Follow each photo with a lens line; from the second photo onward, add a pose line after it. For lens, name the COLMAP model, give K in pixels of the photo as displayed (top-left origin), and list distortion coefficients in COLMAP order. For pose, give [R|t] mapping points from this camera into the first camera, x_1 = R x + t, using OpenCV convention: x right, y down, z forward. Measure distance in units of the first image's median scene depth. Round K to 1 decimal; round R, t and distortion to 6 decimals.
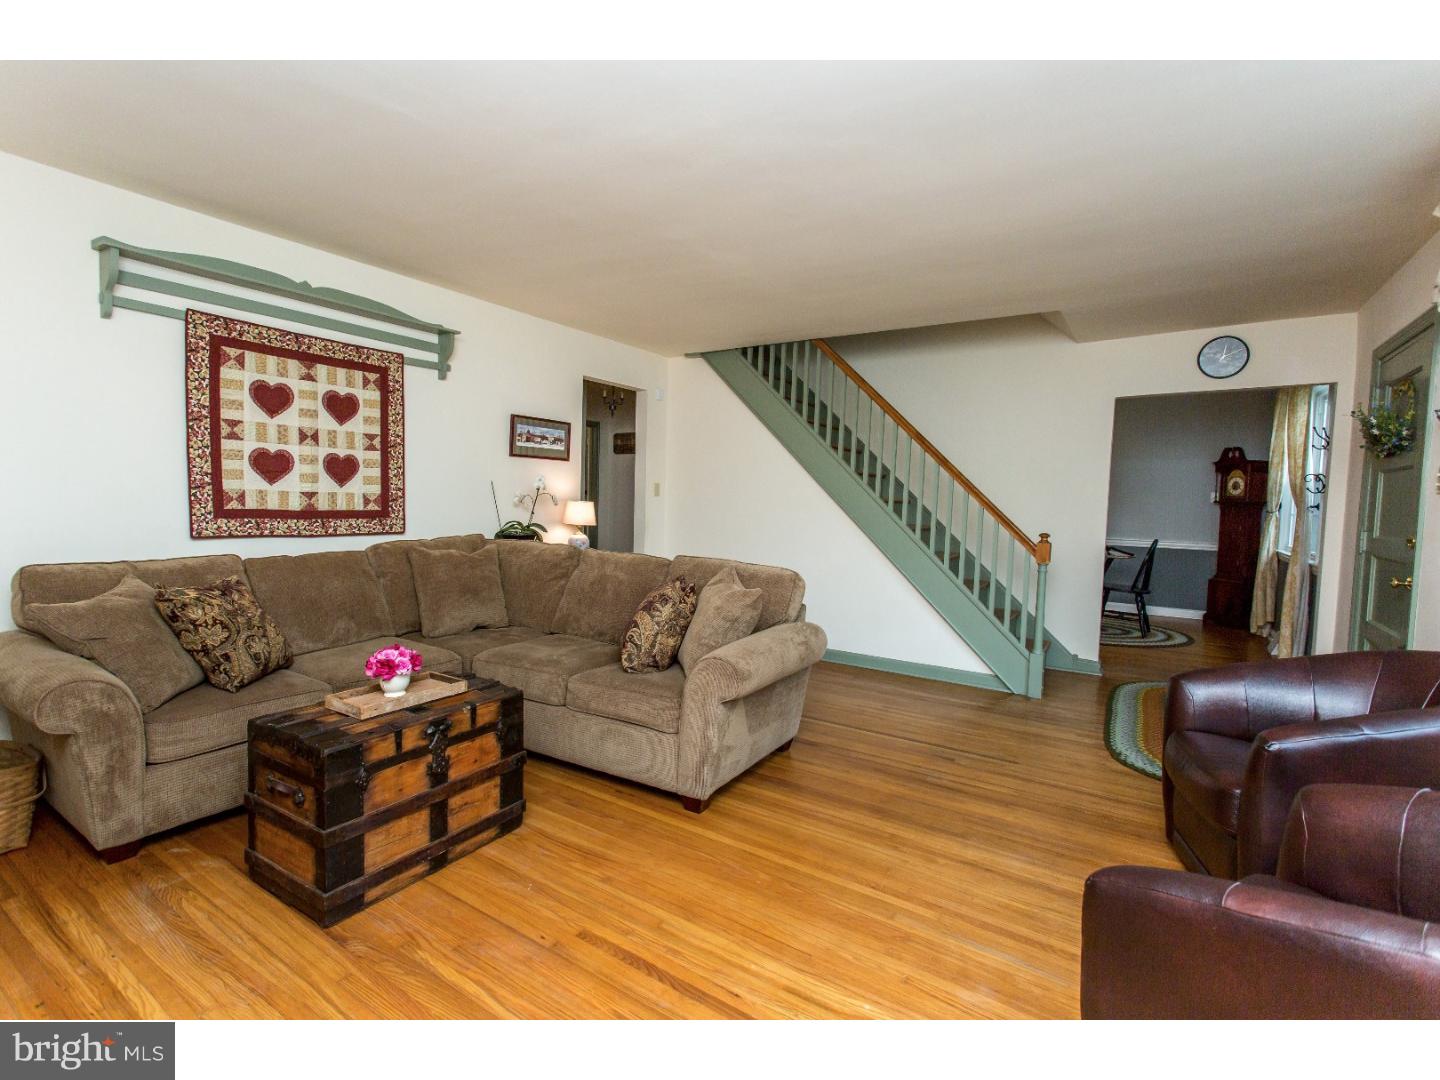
lens RADIAL K [[710.8, 0, 671.8], [0, 710.8, 551.2], [0, 0, 1]] dist [0.004779, 0.000796]
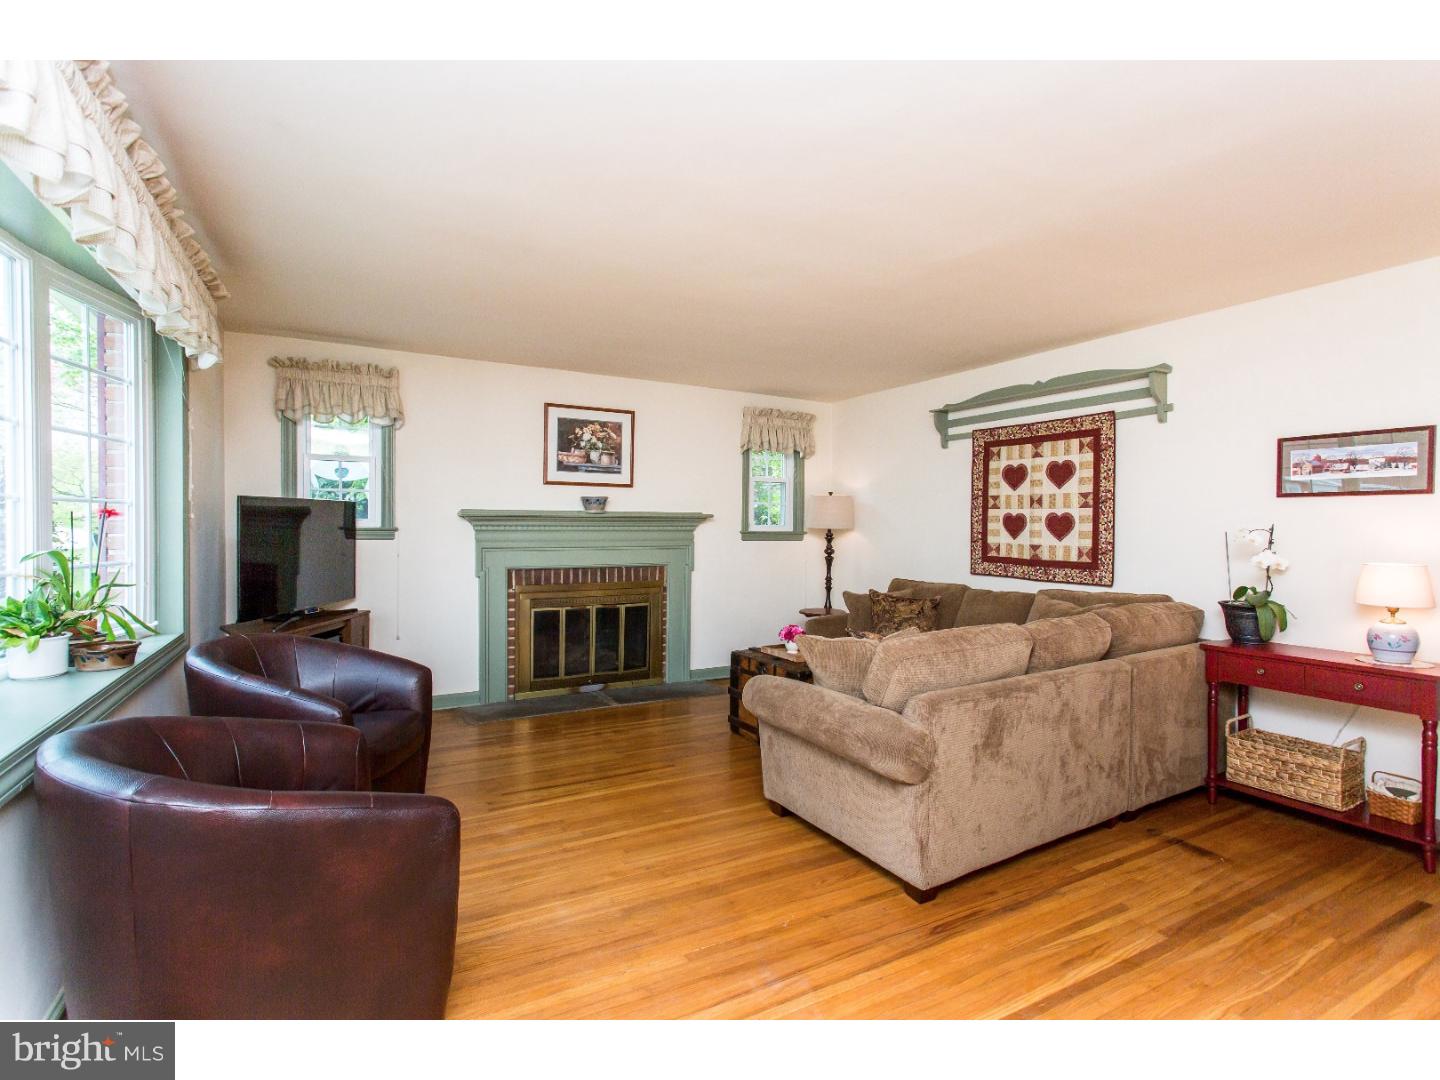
lens RADIAL K [[710.8, 0, 720.6], [0, 710.8, 532.3], [0, 0, 1]] dist [0.004779, 0.000796]
pose [[-0.461505, -0.021283, -0.886882, 0.884959], [-0.088150, 0.995865, 0.021972, -0.086368], [0.882747, 0.088319, -0.461473, 1.117545]]
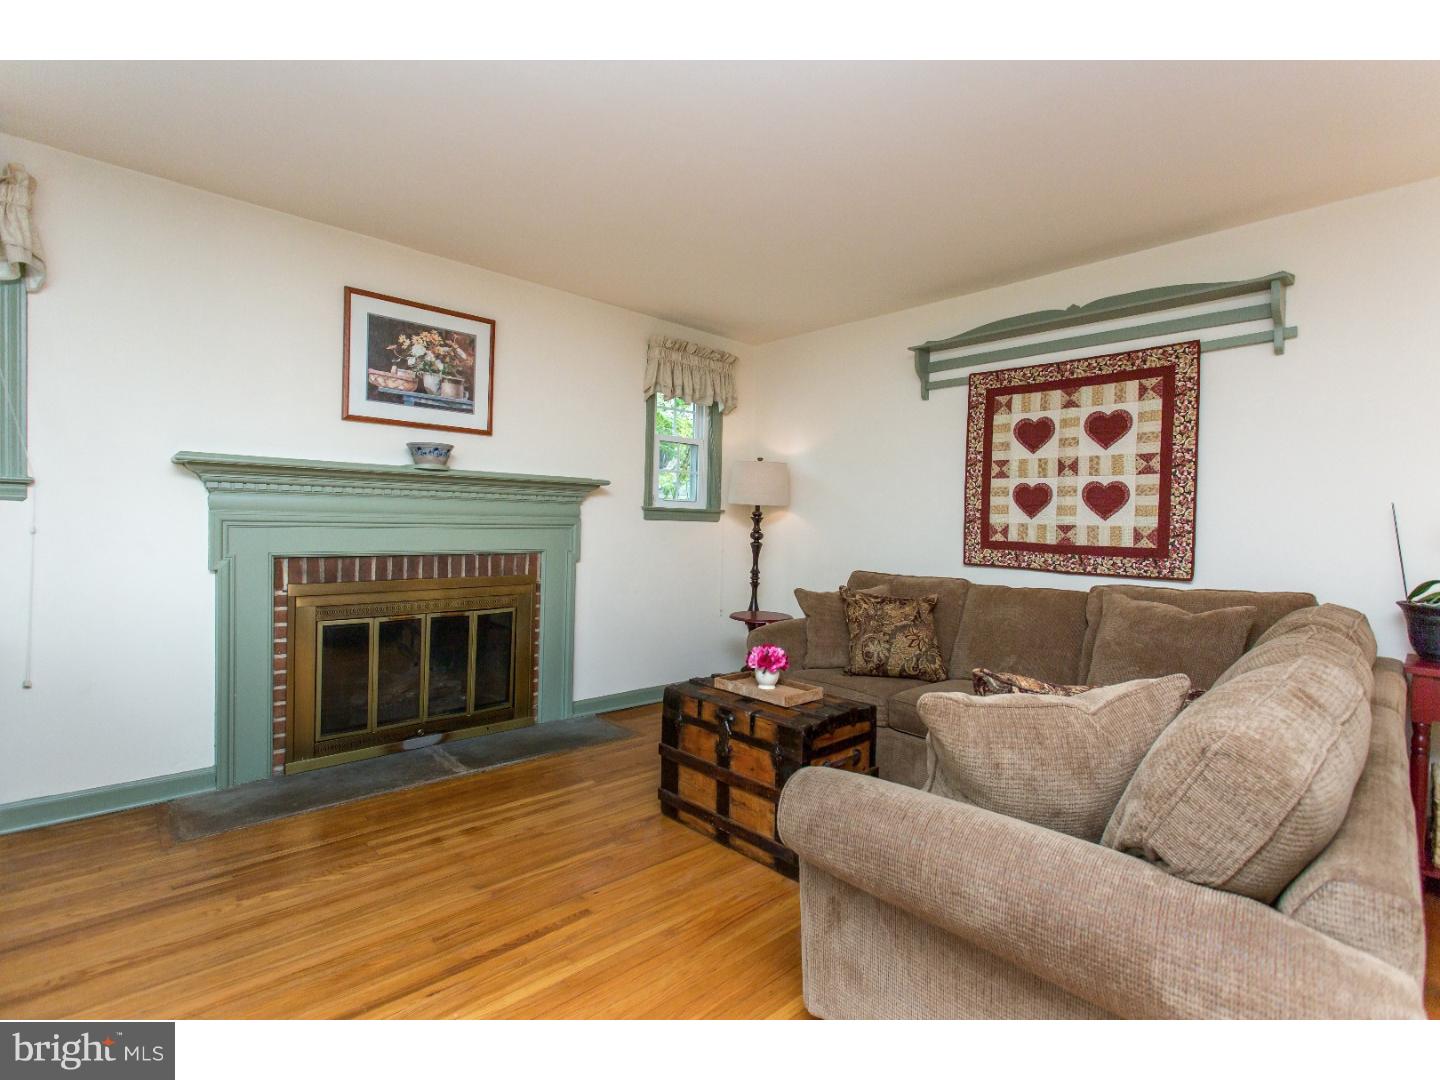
lens RADIAL K [[710.8, 0, 730.9], [0, 710.8, 531.3], [0, 0, 1]] dist [0.004779, 0.000796]
pose [[-0.240074, -0.017478, -0.970597, 0.517602], [-0.103375, 0.994613, 0.007659, -0.038151], [0.965235, 0.102174, -0.240587, 0.823311]]
